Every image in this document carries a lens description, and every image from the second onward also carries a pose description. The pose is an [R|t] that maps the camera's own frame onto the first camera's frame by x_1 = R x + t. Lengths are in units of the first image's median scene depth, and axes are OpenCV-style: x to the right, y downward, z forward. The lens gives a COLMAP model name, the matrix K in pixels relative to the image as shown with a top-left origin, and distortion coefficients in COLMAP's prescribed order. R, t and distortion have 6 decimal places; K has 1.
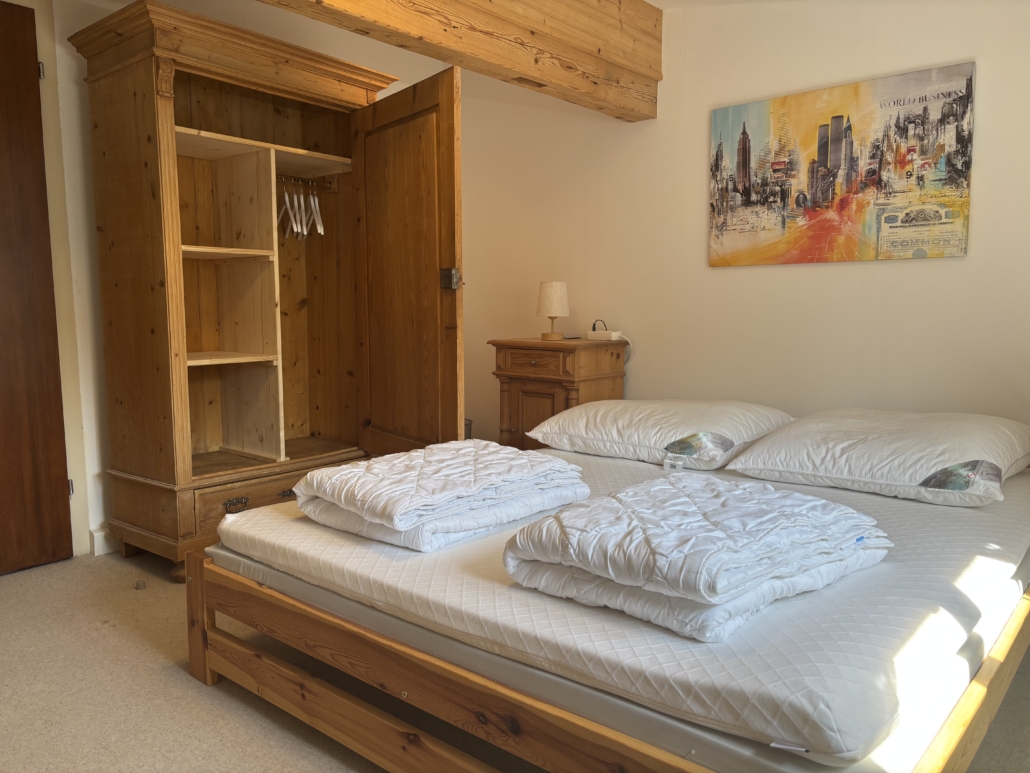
lens RADIAL K [[775.7, 0, 513.6], [0, 775.7, 385.4], [0, 0, 1]] dist [0.045128, -0.018667]
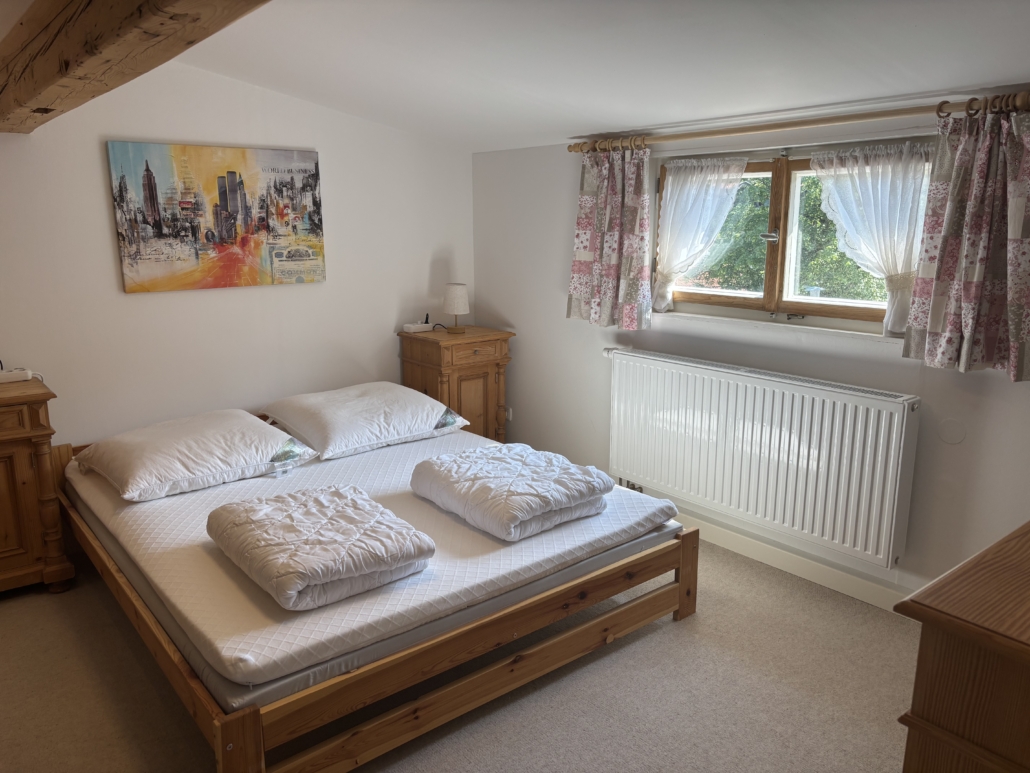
lens RADIAL K [[775.7, 0, 512.9], [0, 775.7, 388.2], [0, 0, 1]] dist [0.045128, -0.018667]
pose [[0.183168, -0.209187, 0.960568, -0.781364], [0.113488, 0.975066, 0.190703, -0.193997], [-0.976509, 0.074082, 0.202341, 0.336180]]
